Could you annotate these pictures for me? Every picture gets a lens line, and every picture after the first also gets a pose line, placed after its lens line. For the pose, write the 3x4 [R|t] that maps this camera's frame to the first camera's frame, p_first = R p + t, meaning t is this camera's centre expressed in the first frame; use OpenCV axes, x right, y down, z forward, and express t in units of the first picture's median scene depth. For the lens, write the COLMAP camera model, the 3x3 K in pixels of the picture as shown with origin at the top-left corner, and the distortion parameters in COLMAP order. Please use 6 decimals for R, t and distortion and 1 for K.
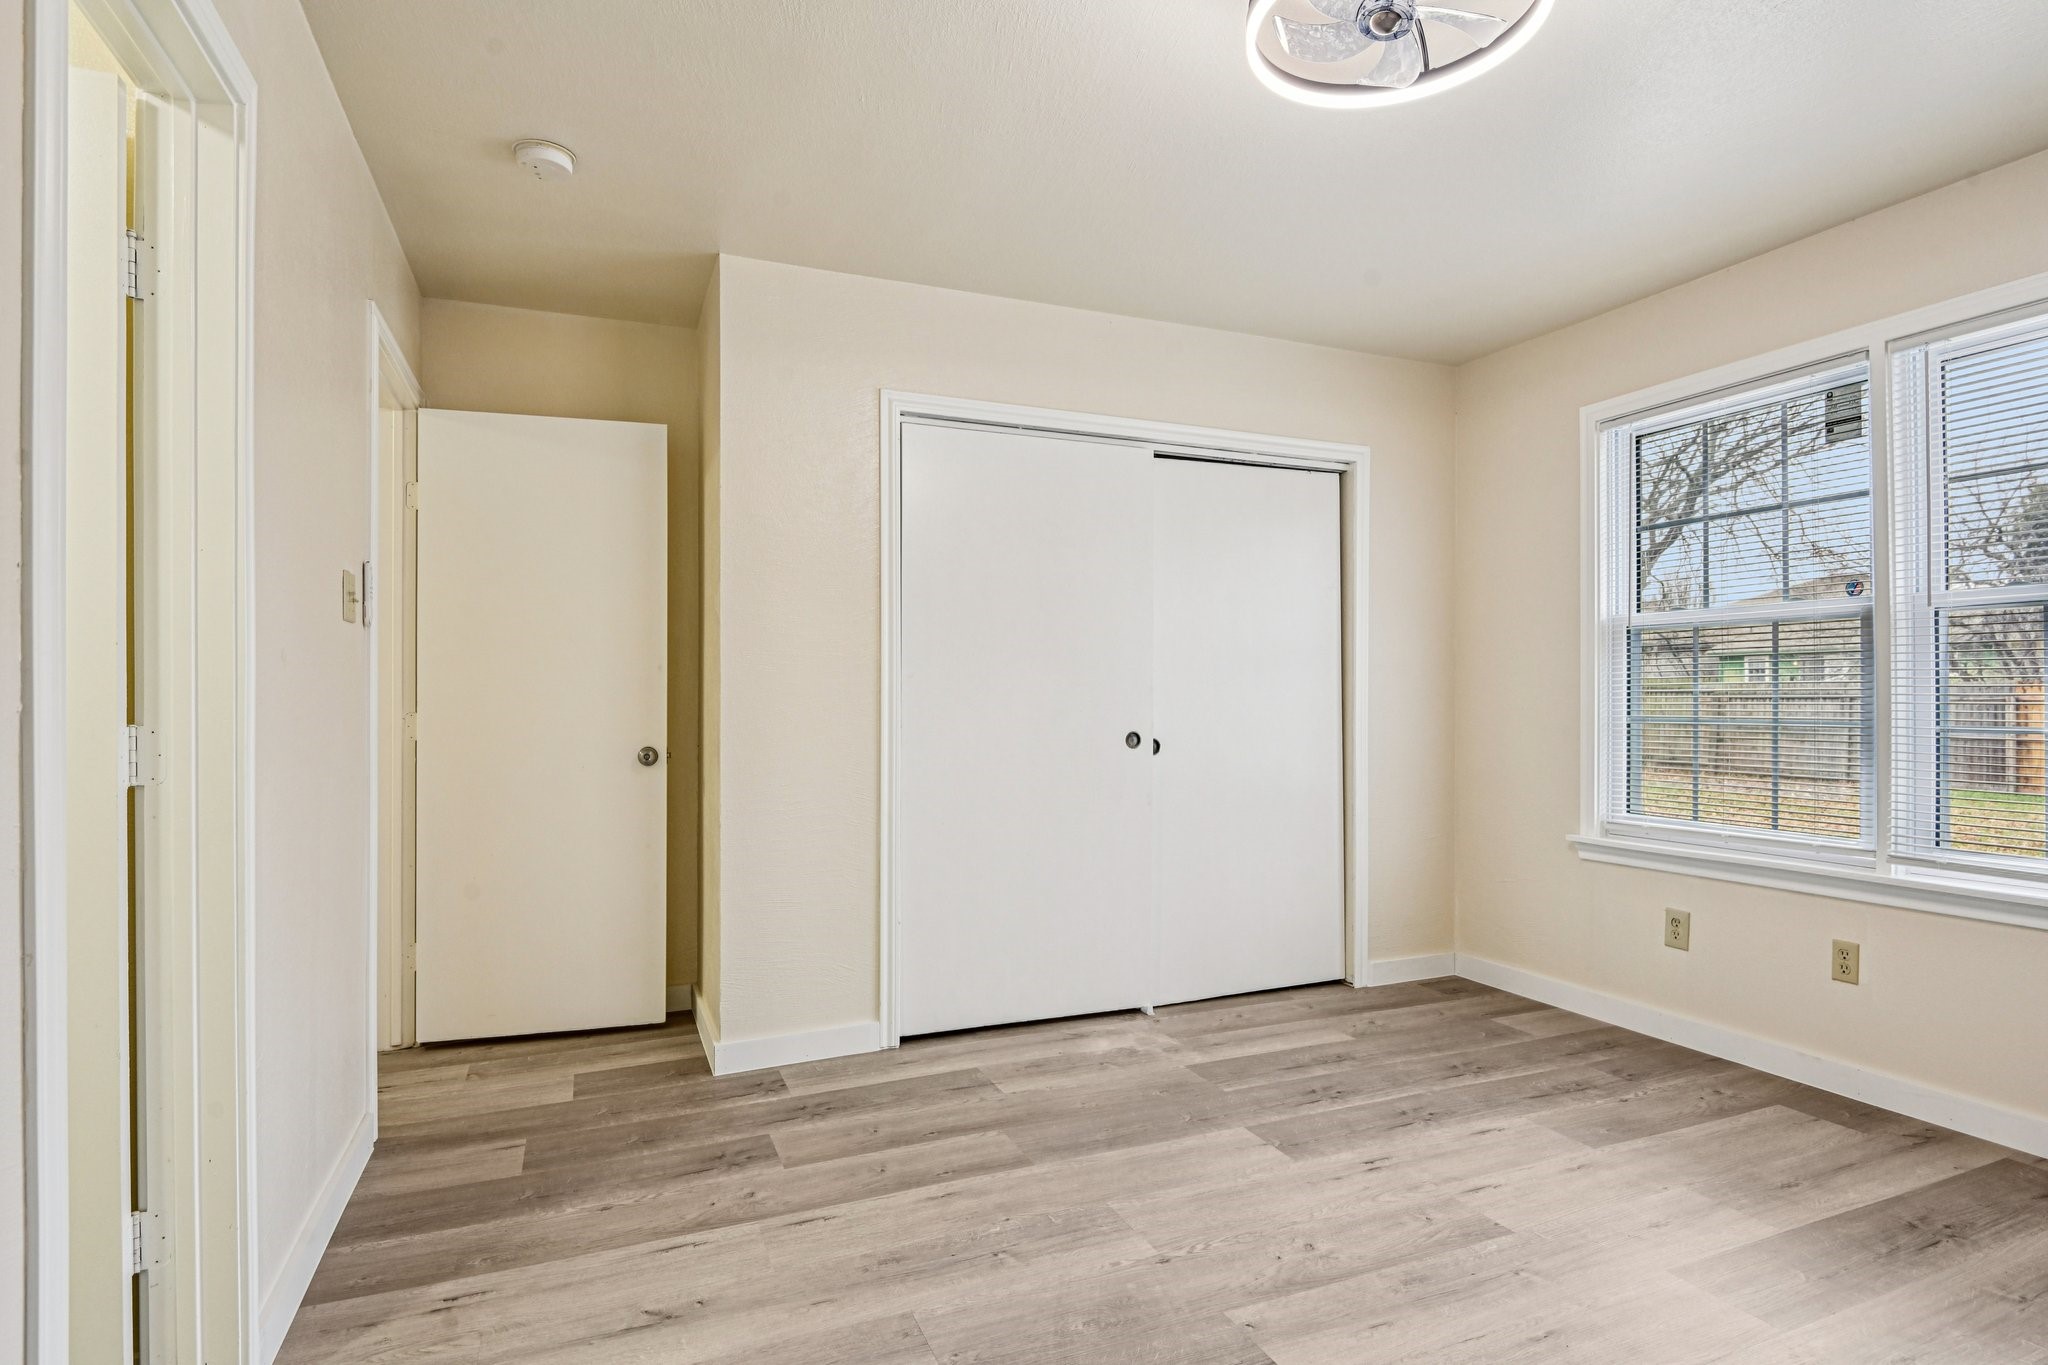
lens RADIAL K [[1069.9, 0, 1029.5], [0, 1069.9, 697.6], [0, 0, 1]] dist [0.001297, -0.016472]
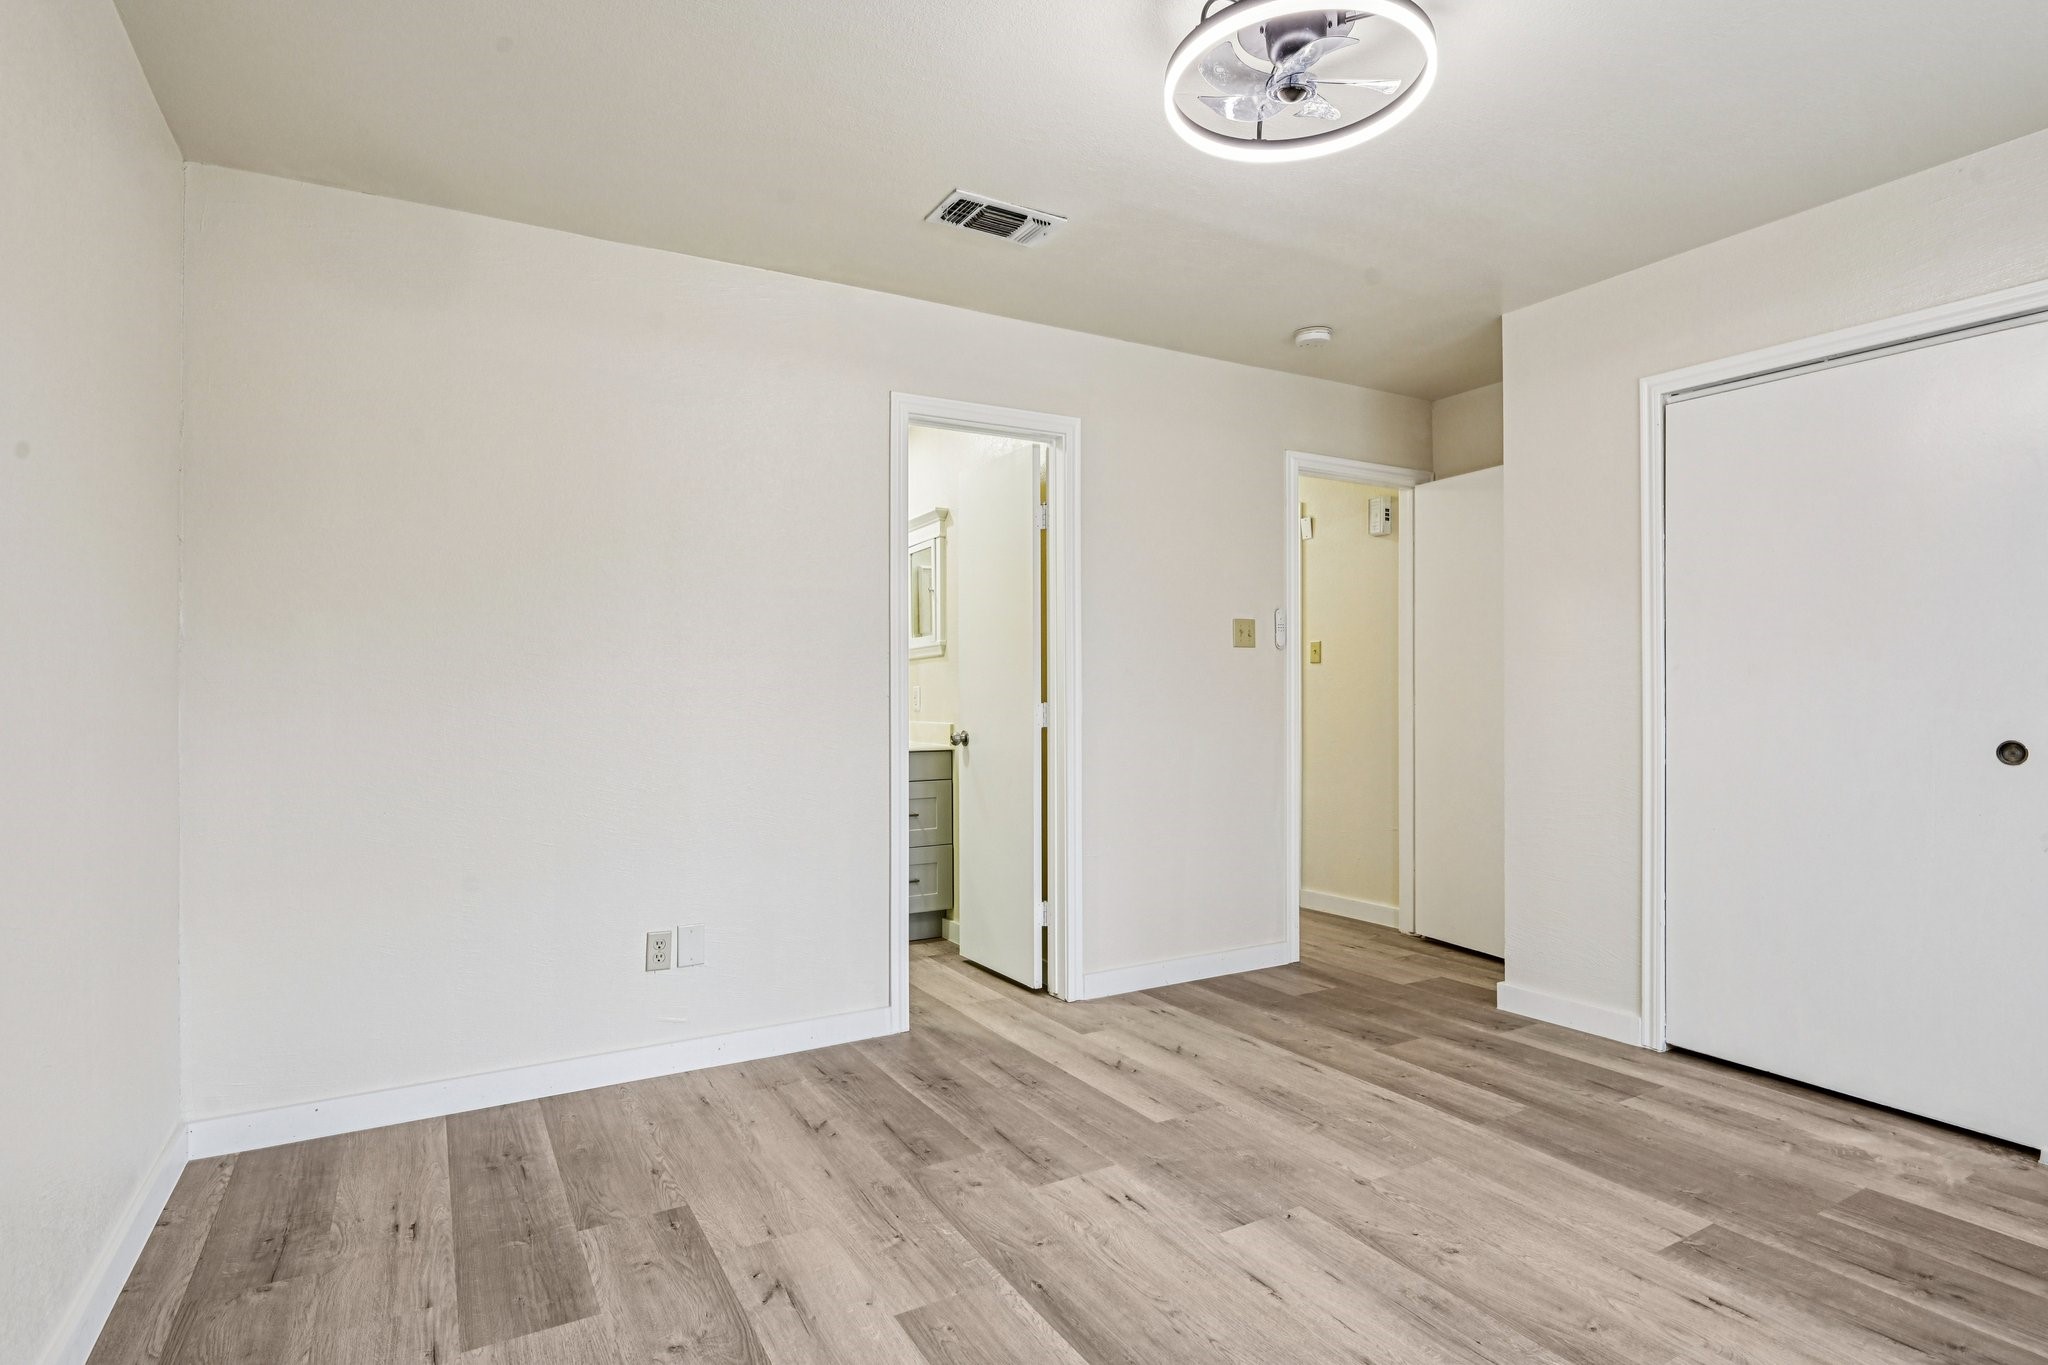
lens RADIAL K [[1055.6, 0, 1026.6], [0, 1055.6, 692.4], [0, 0, 1]] dist [-0.000946, -0.008348]
pose [[0.118988, 0.003139, -0.992891, 0.943597], [0.001395, 0.999993, 0.003329, -0.003267], [0.992895, -0.001781, 0.118983, 0.398255]]
